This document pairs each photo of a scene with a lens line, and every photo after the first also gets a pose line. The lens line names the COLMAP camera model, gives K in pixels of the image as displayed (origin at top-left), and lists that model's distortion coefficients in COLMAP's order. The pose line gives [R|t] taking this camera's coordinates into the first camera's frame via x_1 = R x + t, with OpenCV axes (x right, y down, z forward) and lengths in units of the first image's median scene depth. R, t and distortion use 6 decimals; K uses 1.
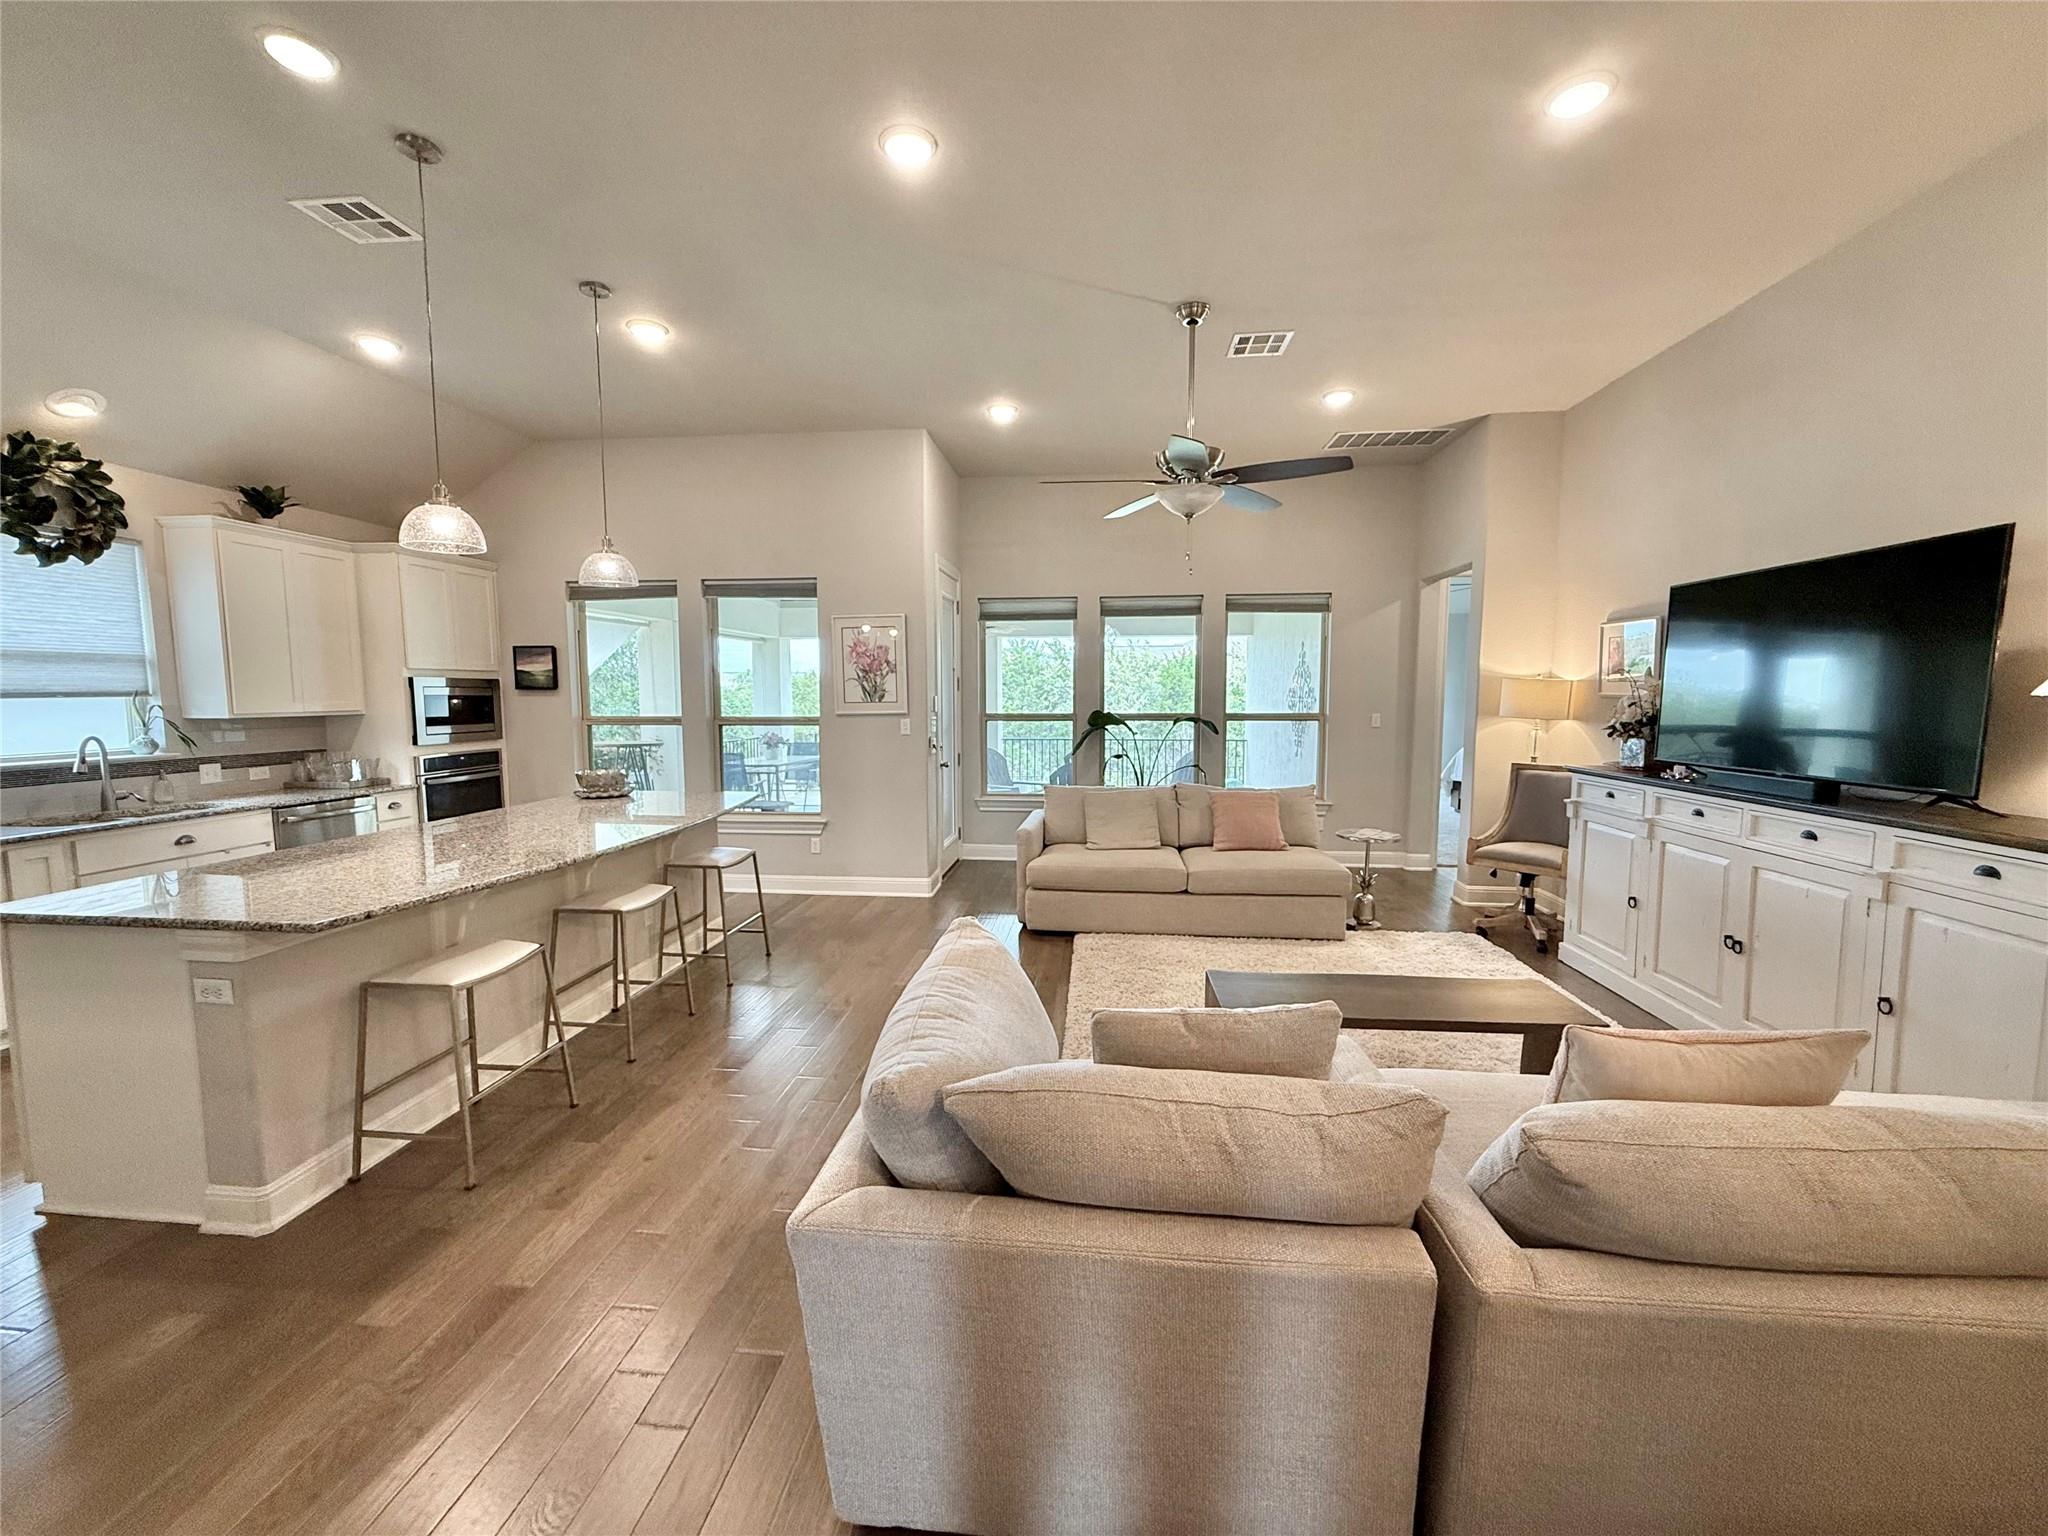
lens RADIAL K [[813.2, 0, 1019.3], [0, 813.2, 766.8], [0, 0, 1]] dist [-0.000153, -0.000180]
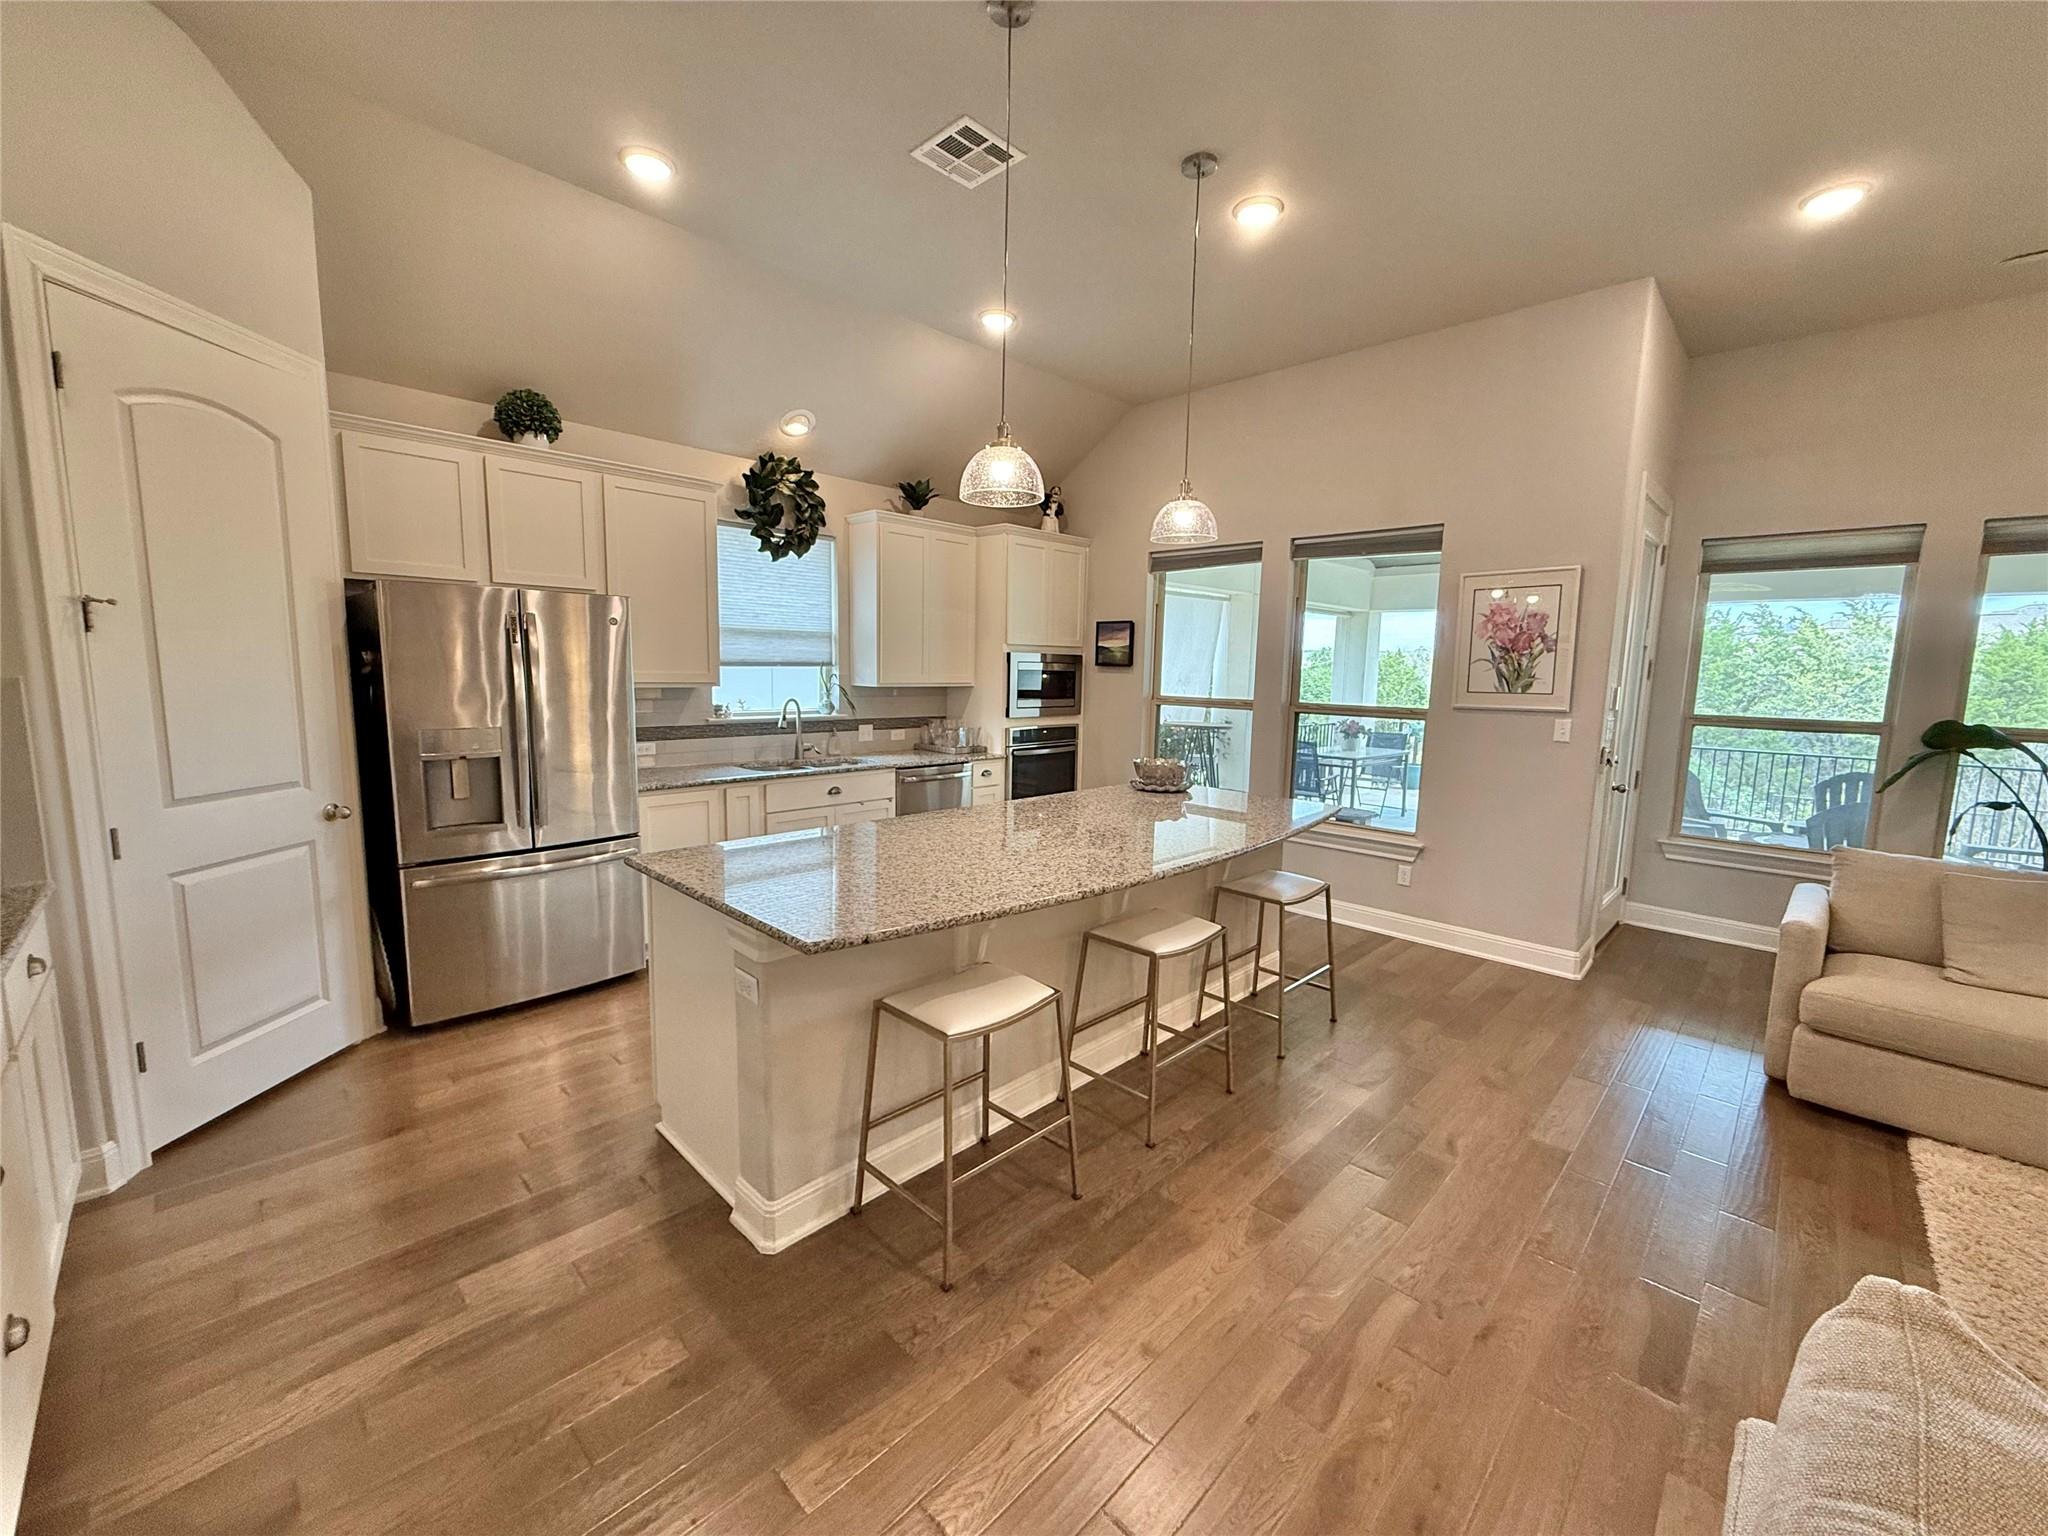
lens RADIAL K [[813.2, 0, 1019.2], [0, 813.2, 766.4], [0, 0, 1]] dist [-0.000153, -0.000180]
pose [[0.781087, 0.094438, -0.617239, -0.089399], [-0.078653, 0.995504, 0.052780, -0.023397], [0.619449, 0.007322, 0.785003, 0.214689]]
